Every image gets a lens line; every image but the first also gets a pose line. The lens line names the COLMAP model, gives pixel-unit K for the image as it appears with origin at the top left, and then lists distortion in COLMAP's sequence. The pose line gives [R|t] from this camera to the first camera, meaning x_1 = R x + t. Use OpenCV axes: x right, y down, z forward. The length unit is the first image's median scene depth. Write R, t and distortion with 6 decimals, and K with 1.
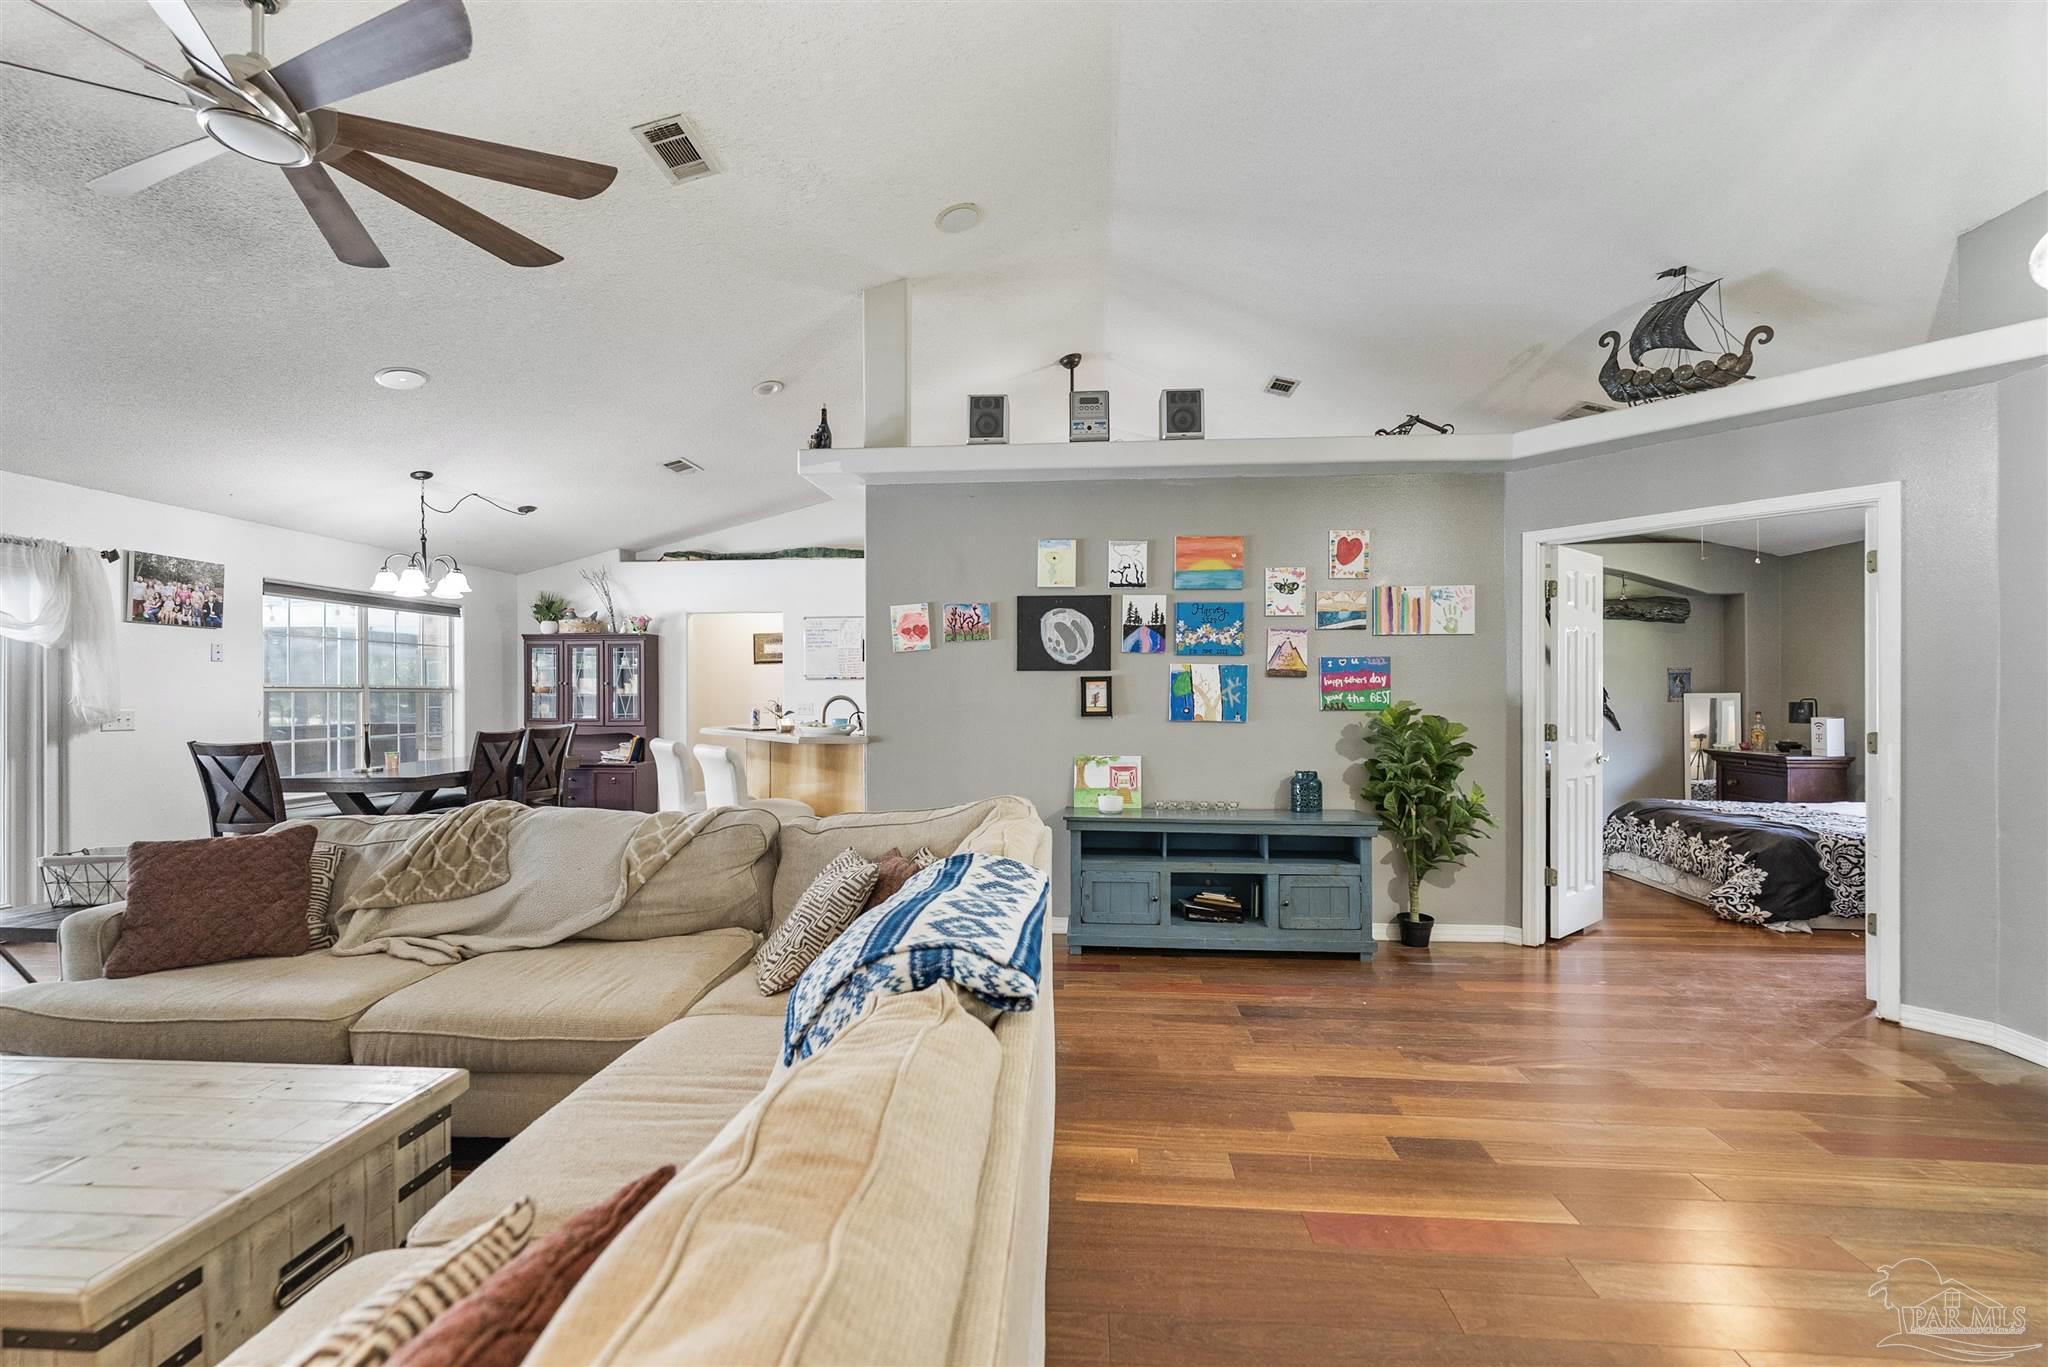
lens RADIAL K [[844.5, 0, 1028.8], [0, 844.5, 691.8], [0, 0, 1]] dist [-0.001629, -0.000174]
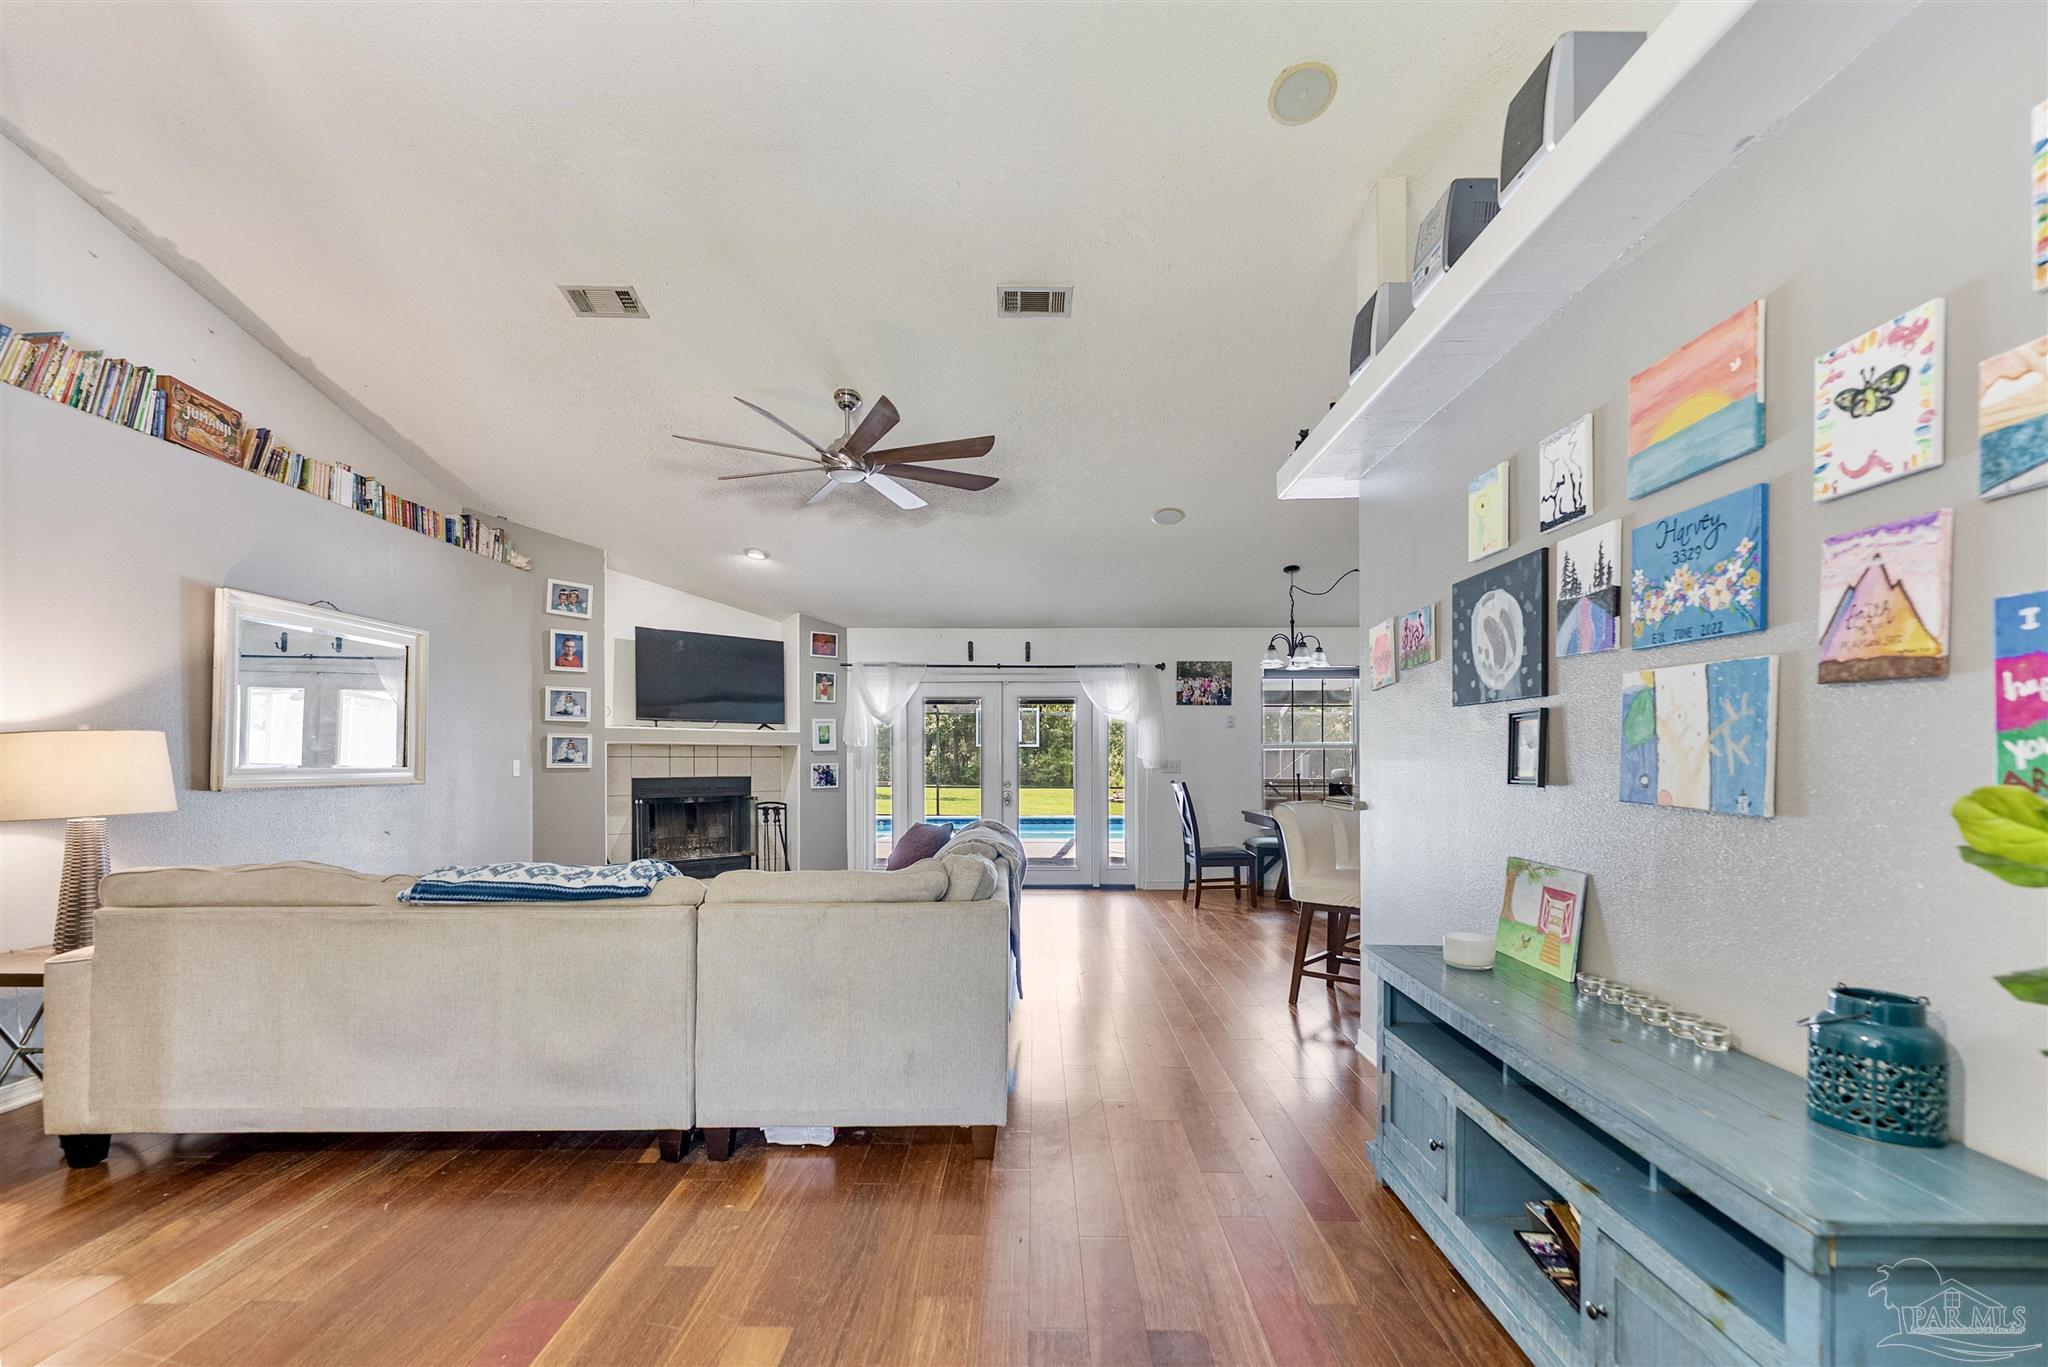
lens RADIAL K [[858.2, 0, 1019.9], [0, 858.2, 753.3], [0, 0, 1]] dist [-0.009770, -0.000186]
pose [[0.052623, 0.000138, -0.998614, 0.590882], [0.001415, 0.999999, 0.000212, 0.008087], [0.998613, -0.001424, 0.052623, 0.659350]]
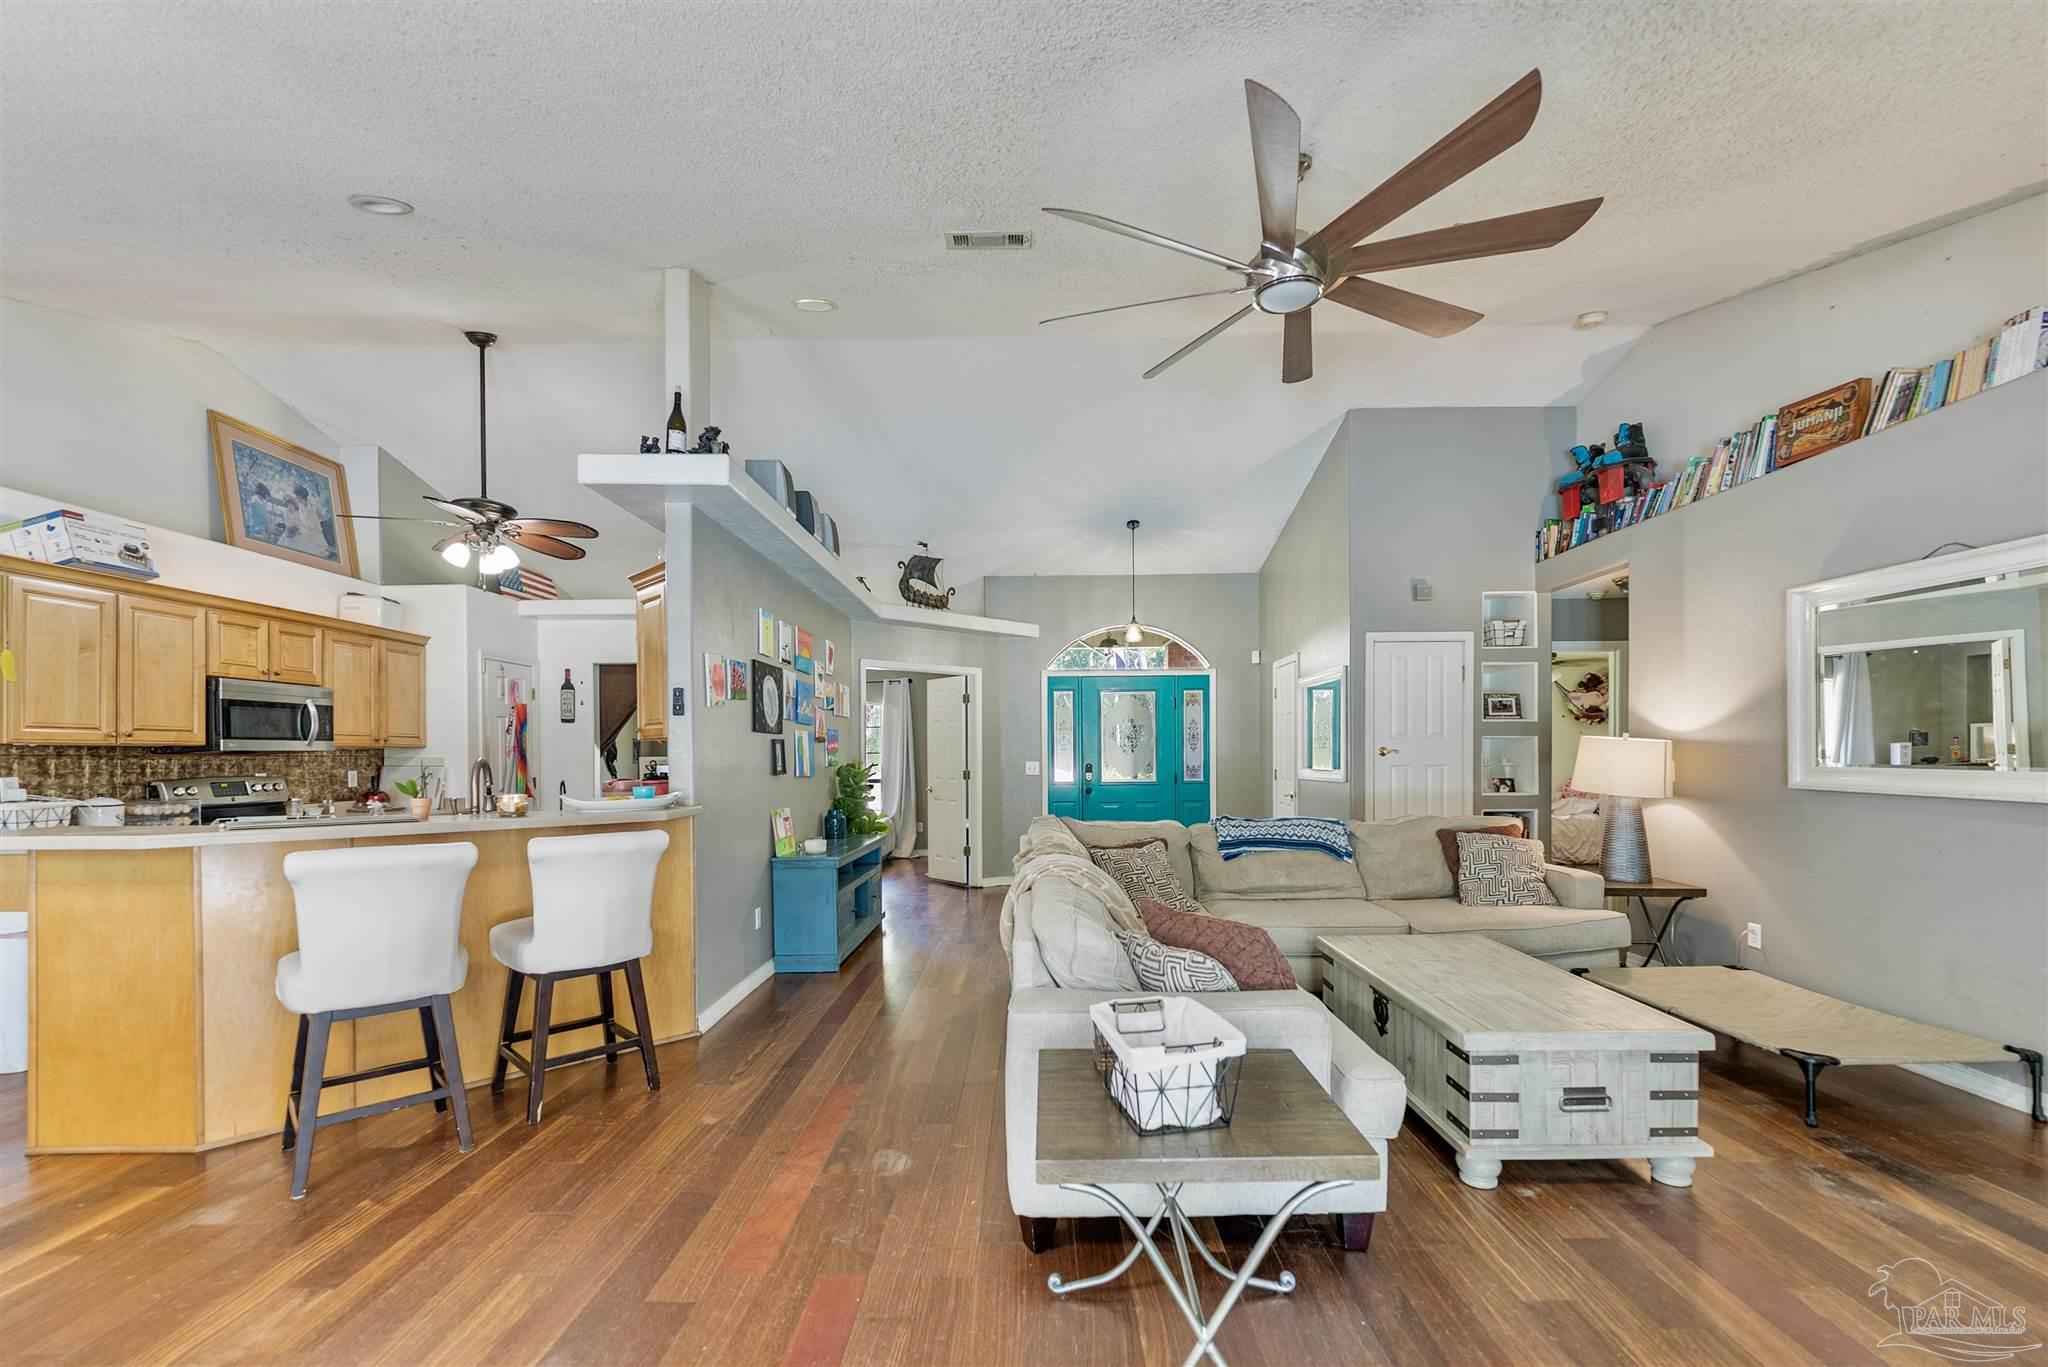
lens RADIAL K [[859.2, 0, 1031.5], [0, 859.2, 748.9], [0, 0, 1]] dist [0.001121, 0.000113]
pose [[-0.060883, 0.008428, 0.998109, -1.083251], [0.006787, 0.999945, -0.008030, 0.006334], [-0.998122, 0.006285, -0.060937, 0.733107]]
